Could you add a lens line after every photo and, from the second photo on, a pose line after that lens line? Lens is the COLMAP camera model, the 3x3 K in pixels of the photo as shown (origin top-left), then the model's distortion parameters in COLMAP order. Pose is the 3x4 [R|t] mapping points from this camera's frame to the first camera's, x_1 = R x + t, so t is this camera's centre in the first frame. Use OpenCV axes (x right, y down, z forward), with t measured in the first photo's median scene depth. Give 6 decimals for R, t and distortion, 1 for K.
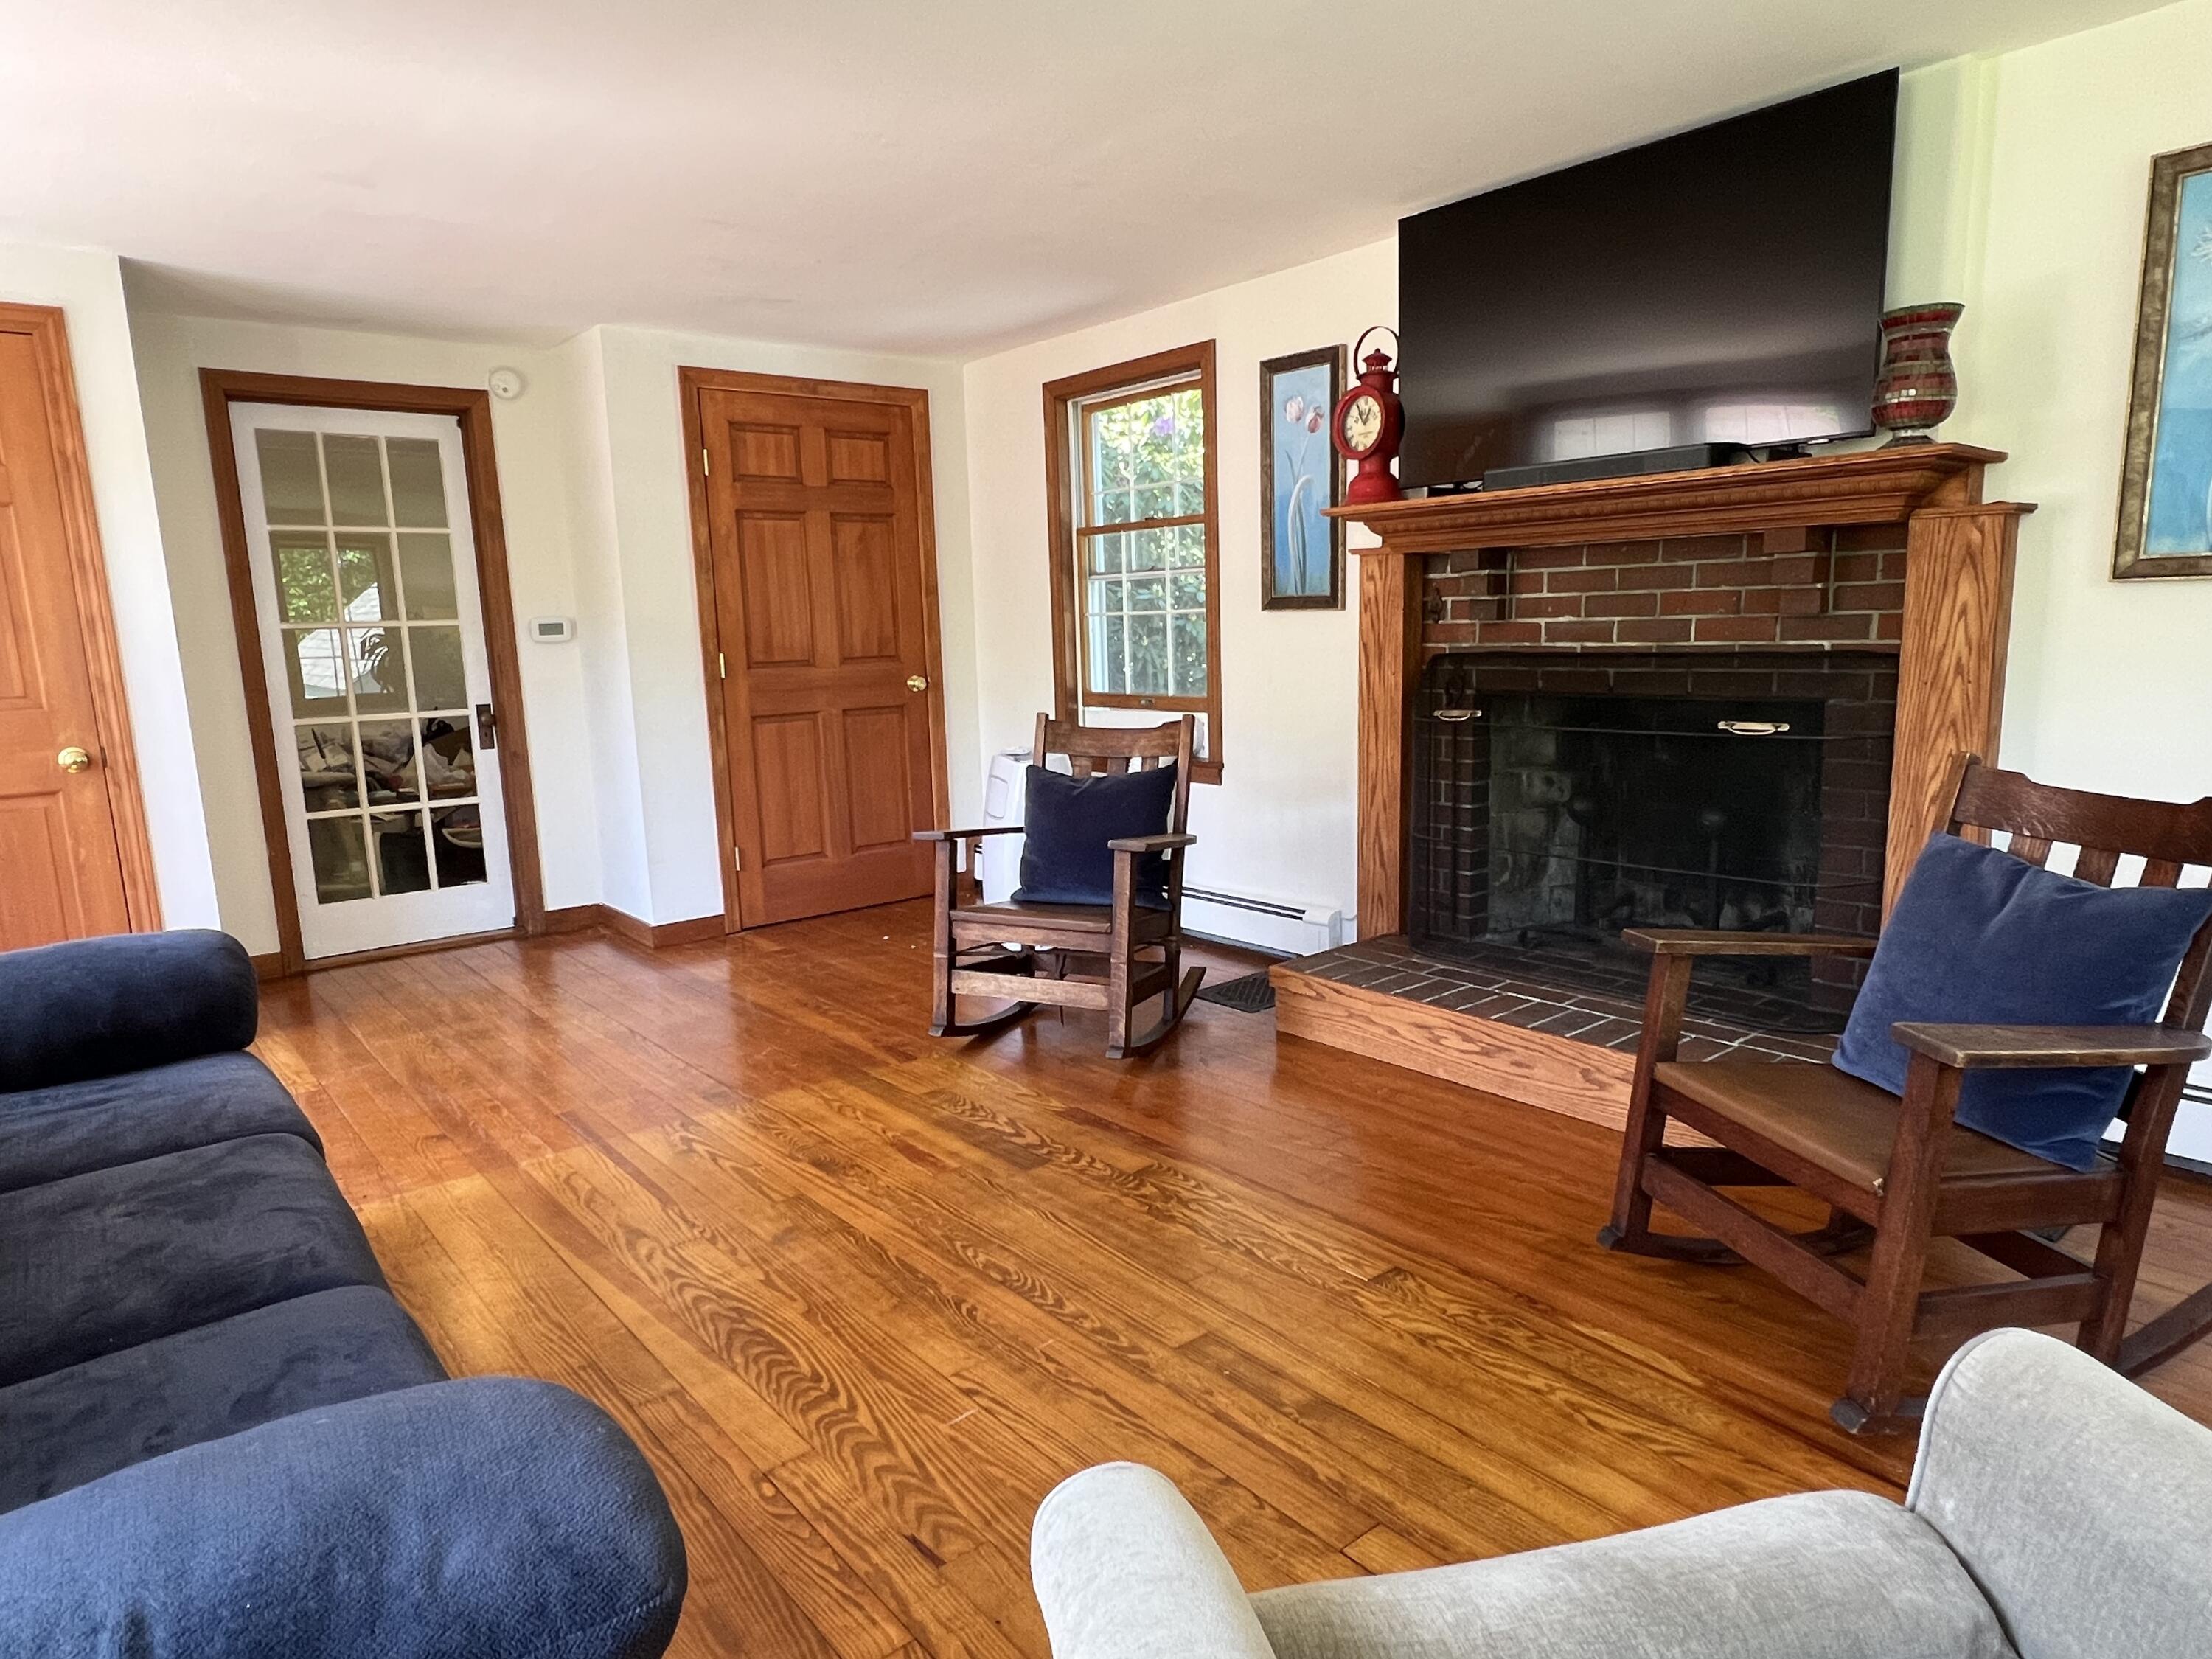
lens RADIAL K [[1319.1, 0, 1104.4], [0, 1319.1, 841.1], [0, 0, 1]] dist [0.001292, -0.001330]
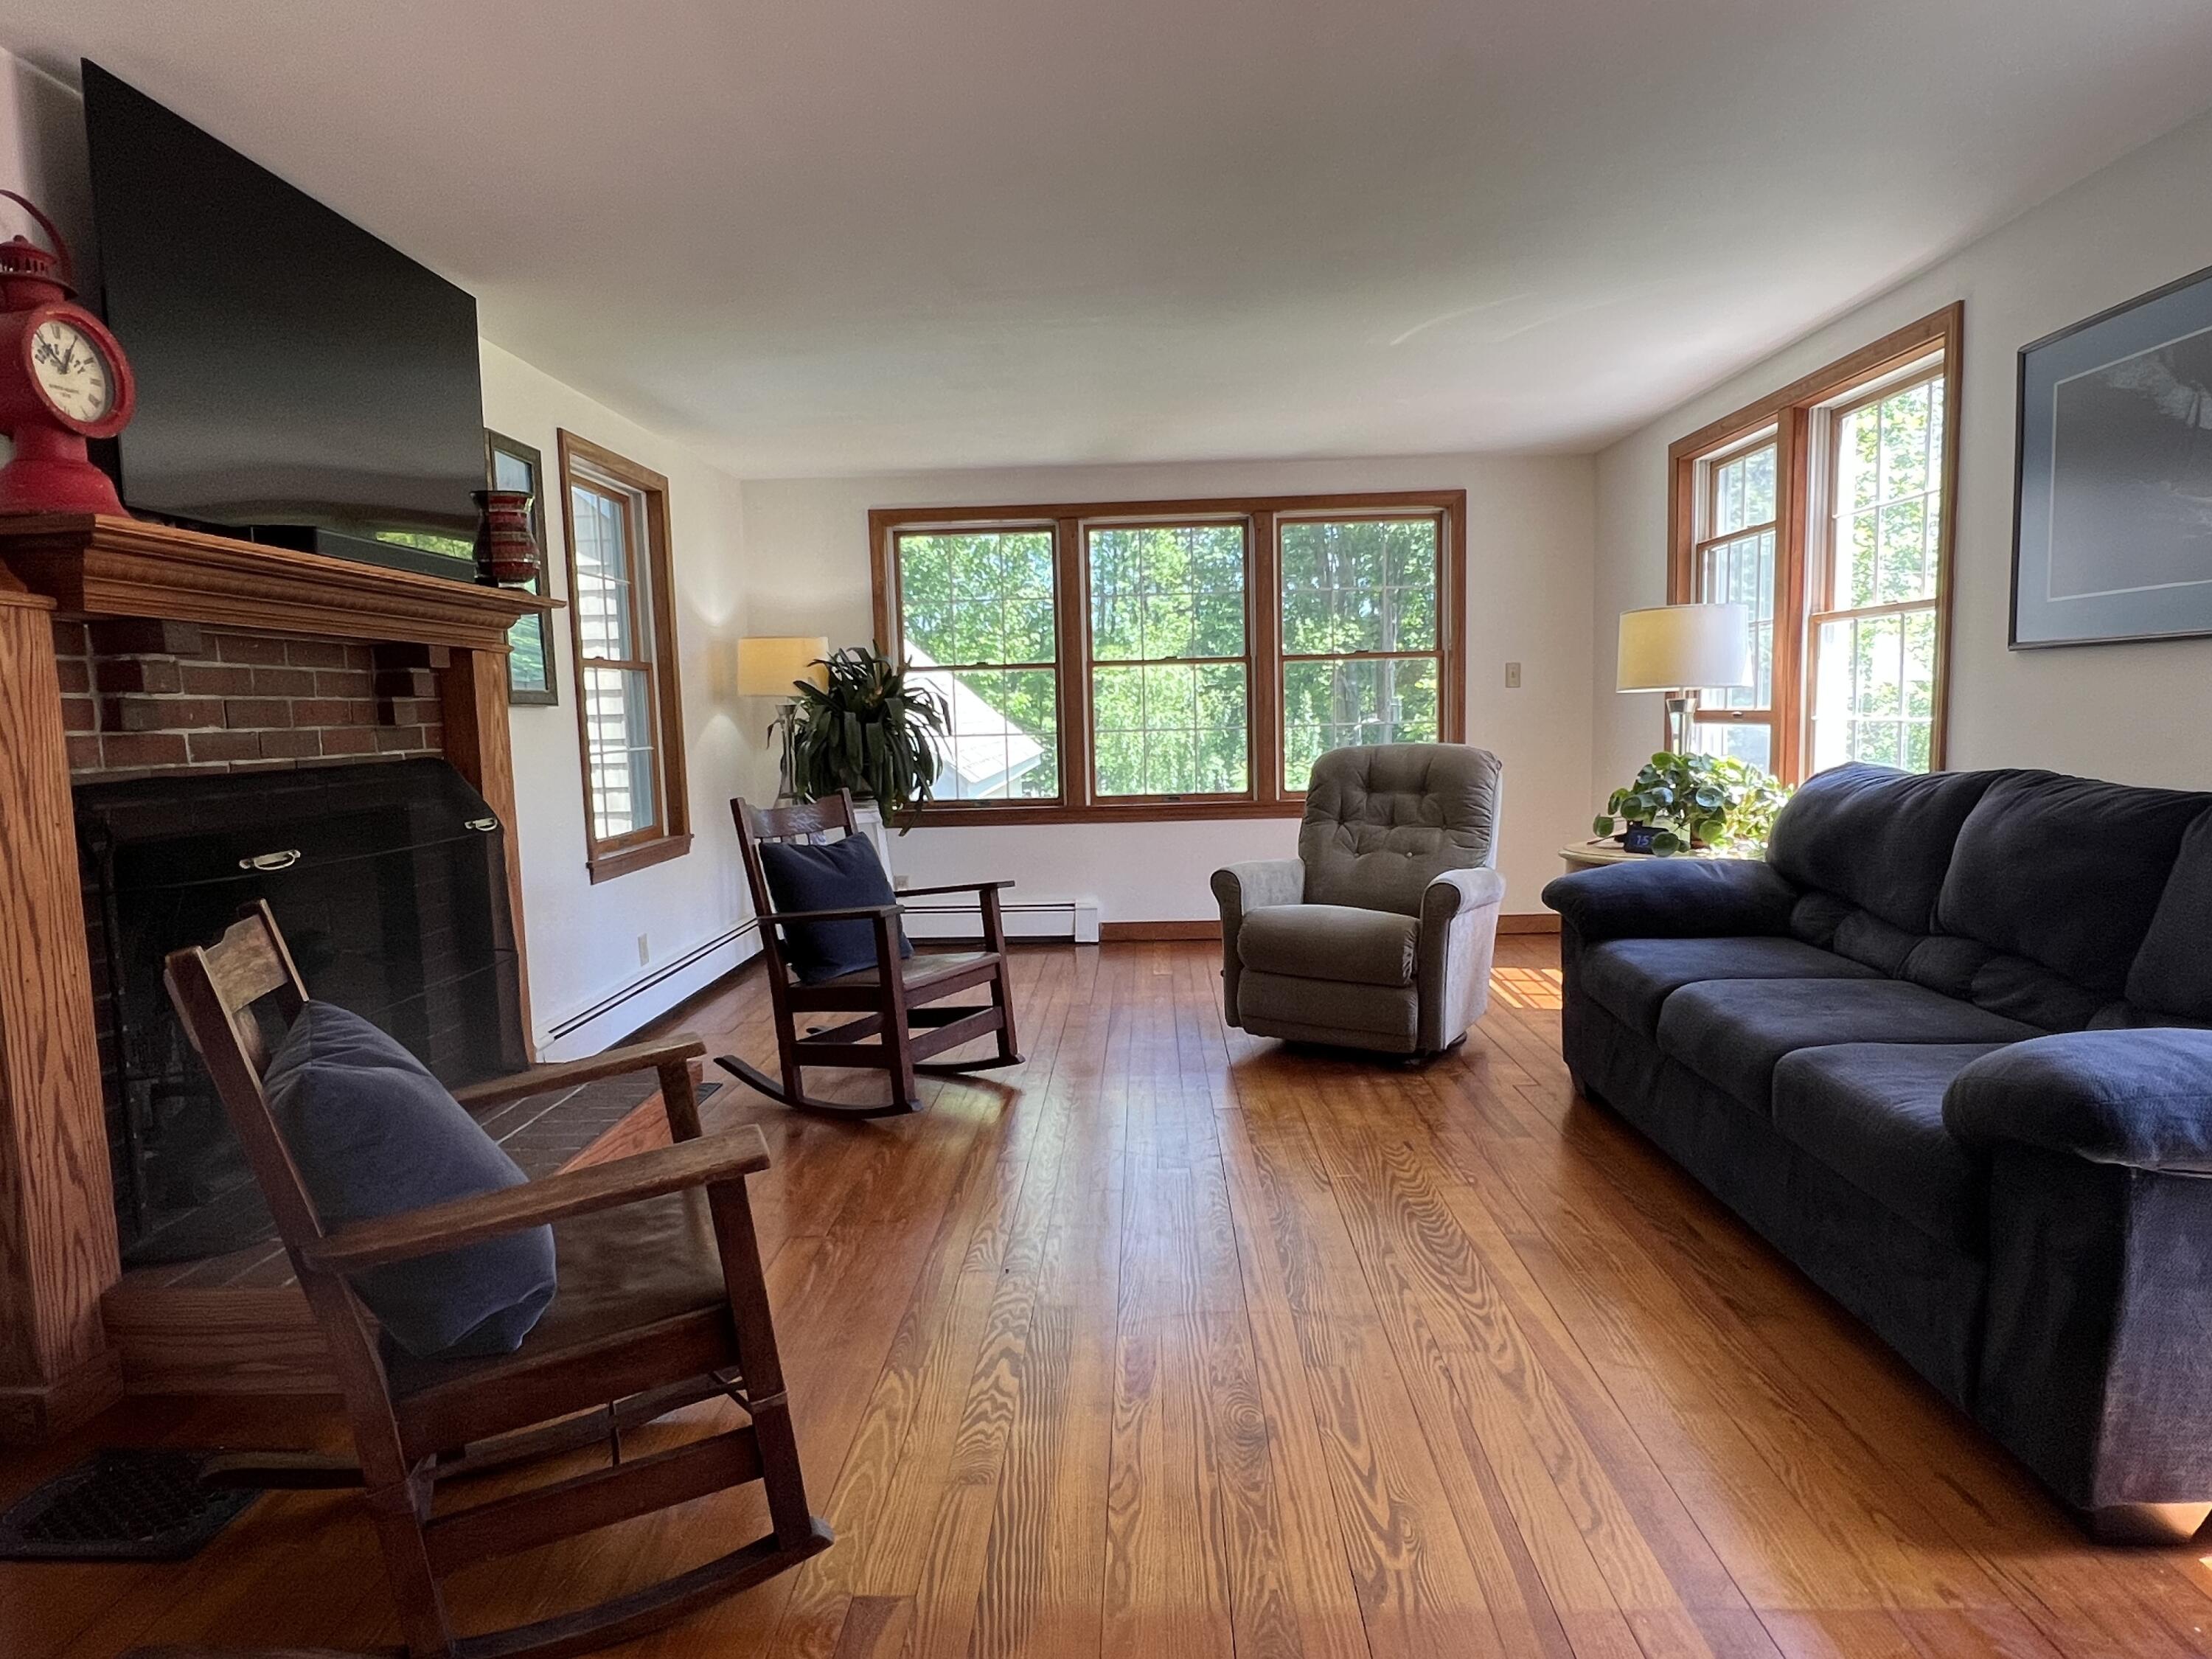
lens RADIAL K [[1319.1, 0, 1107.4], [0, 1319.1, 833.5], [0, 0, 1]] dist [0.001292, -0.001330]
pose [[-0.747938, -0.010342, 0.663688, -0.515396], [0.159932, 0.967613, 0.195313, -0.174331], [-0.644213, 0.252227, -0.722061, 1.212296]]
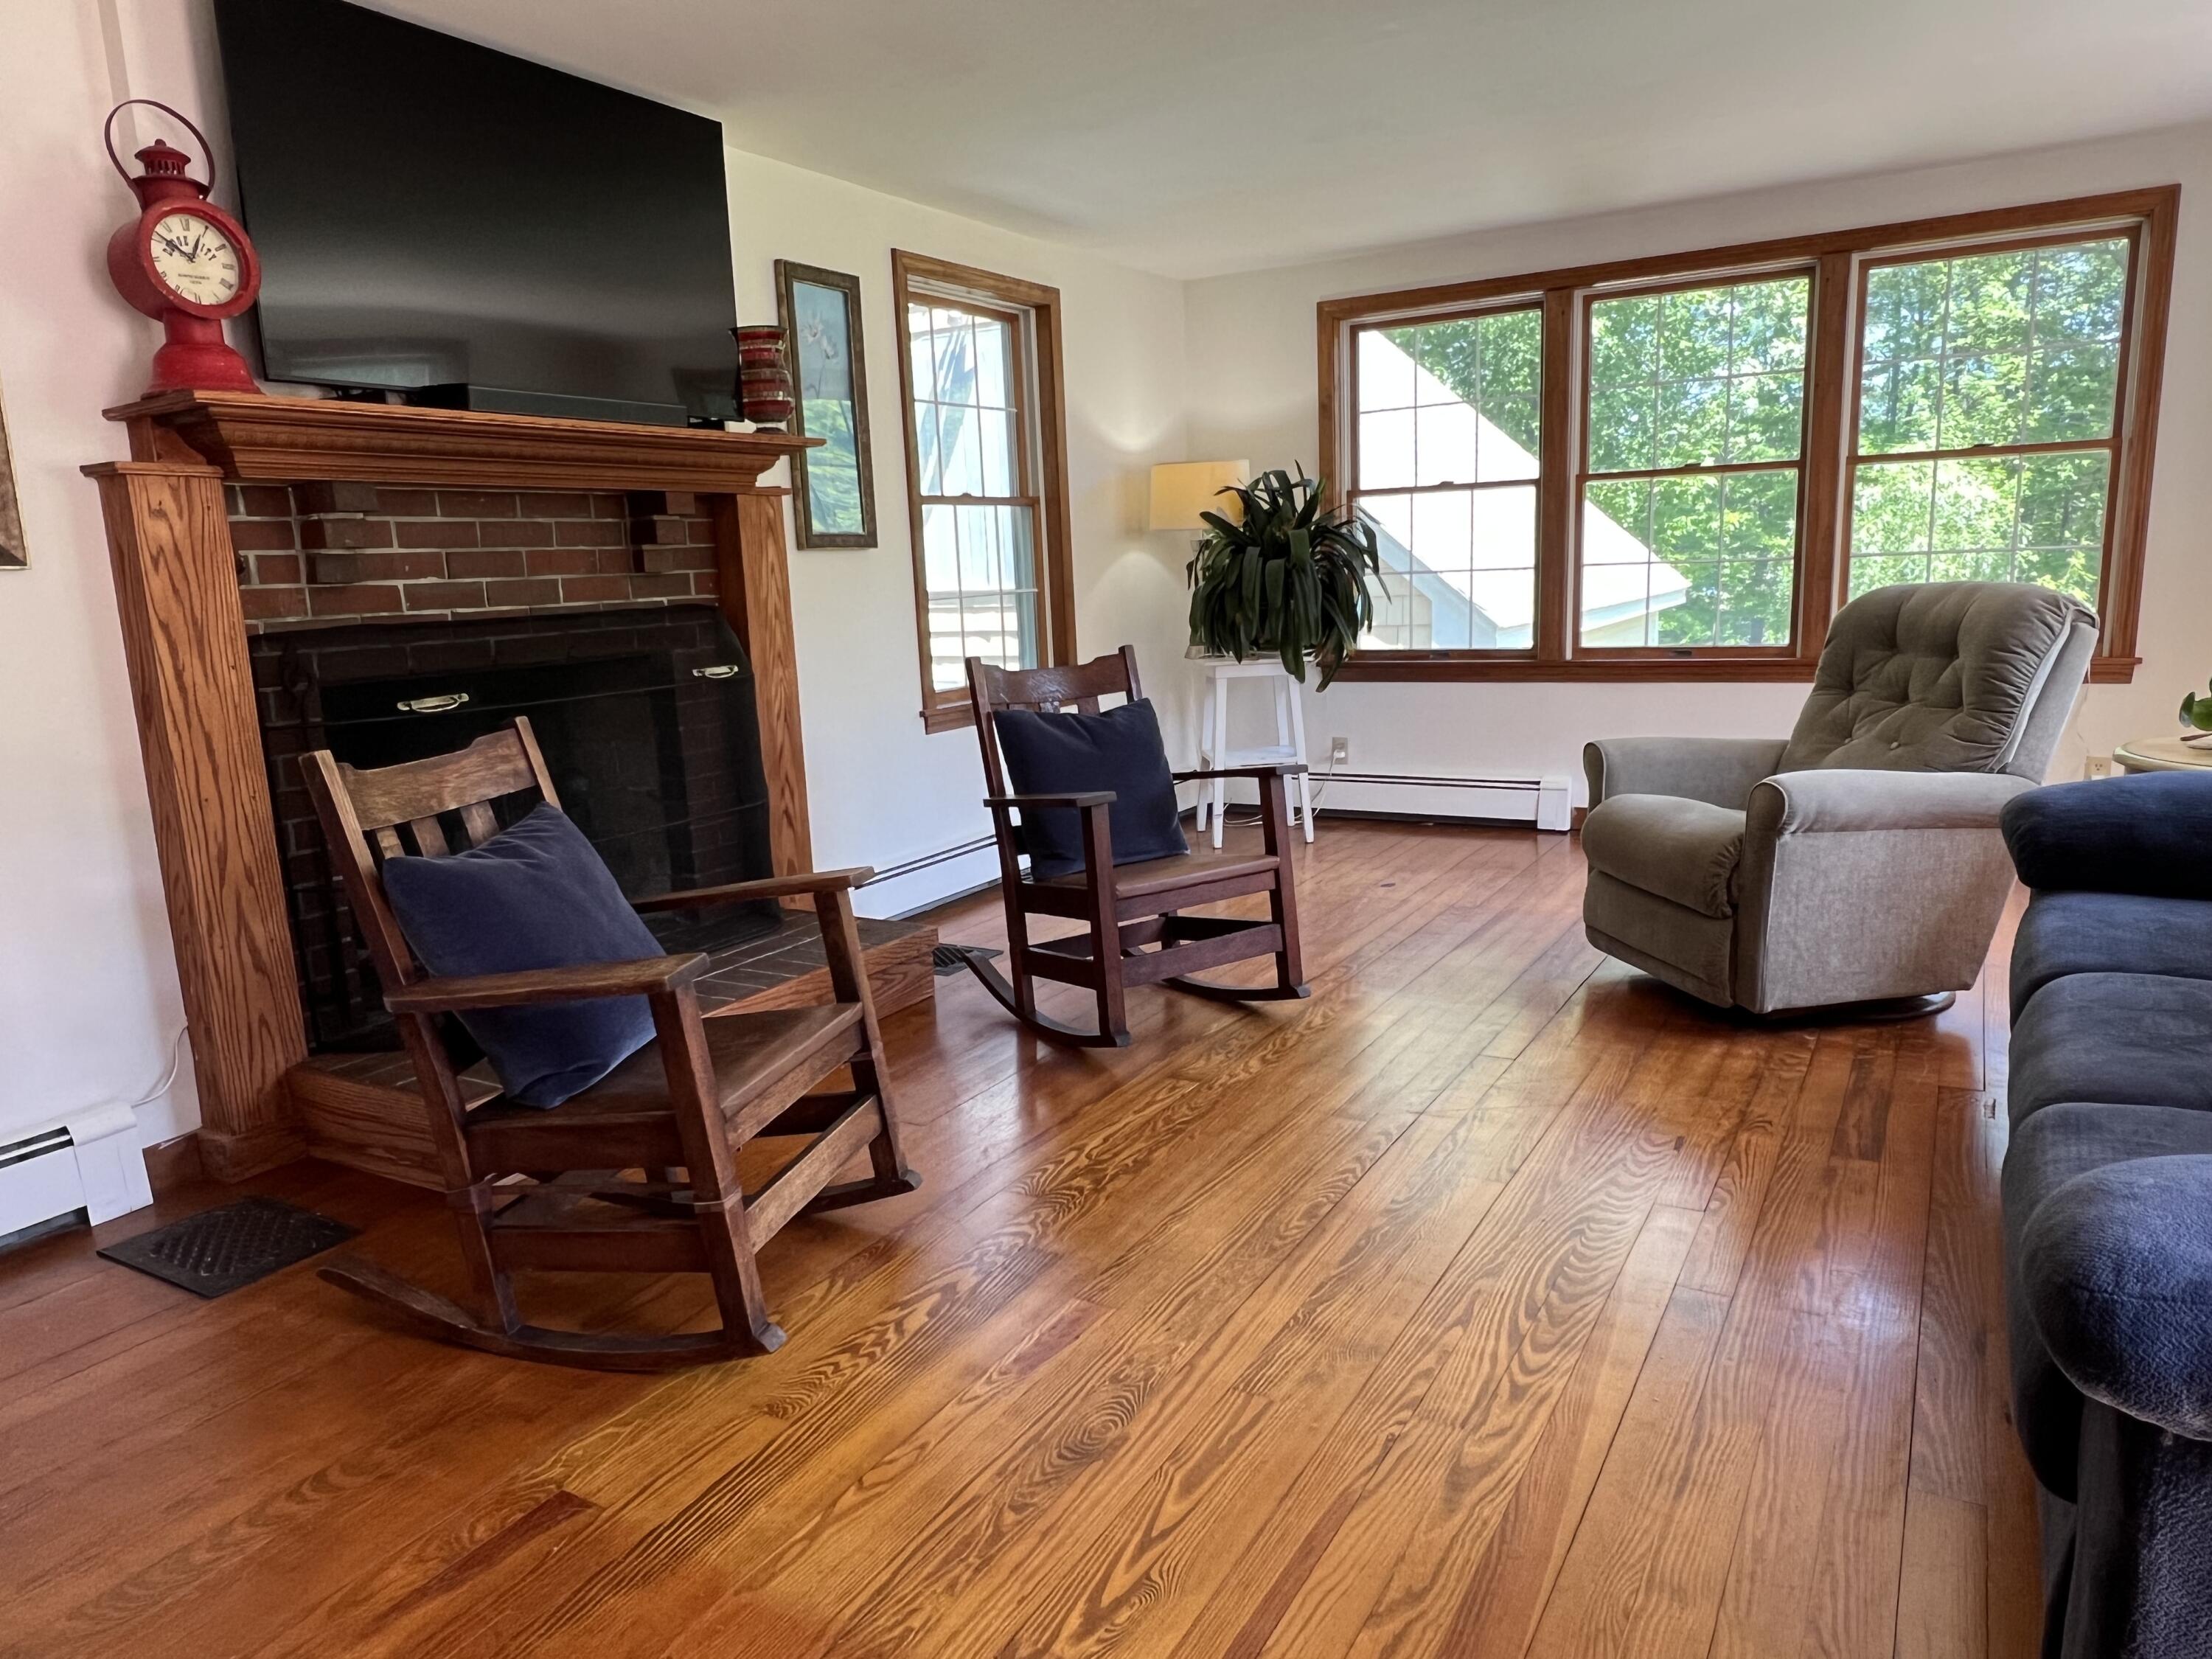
lens RADIAL K [[1470.9, 0, 1097.8], [0, 1470.9, 840.6], [0, 0, 1]] dist [0.004442, -0.003452]
pose [[-0.336589, -0.129122, 0.932757, -0.646987], [0.208433, 0.955767, 0.207521, -0.116341], [-0.918294, 0.264266, -0.294787, 0.921127]]
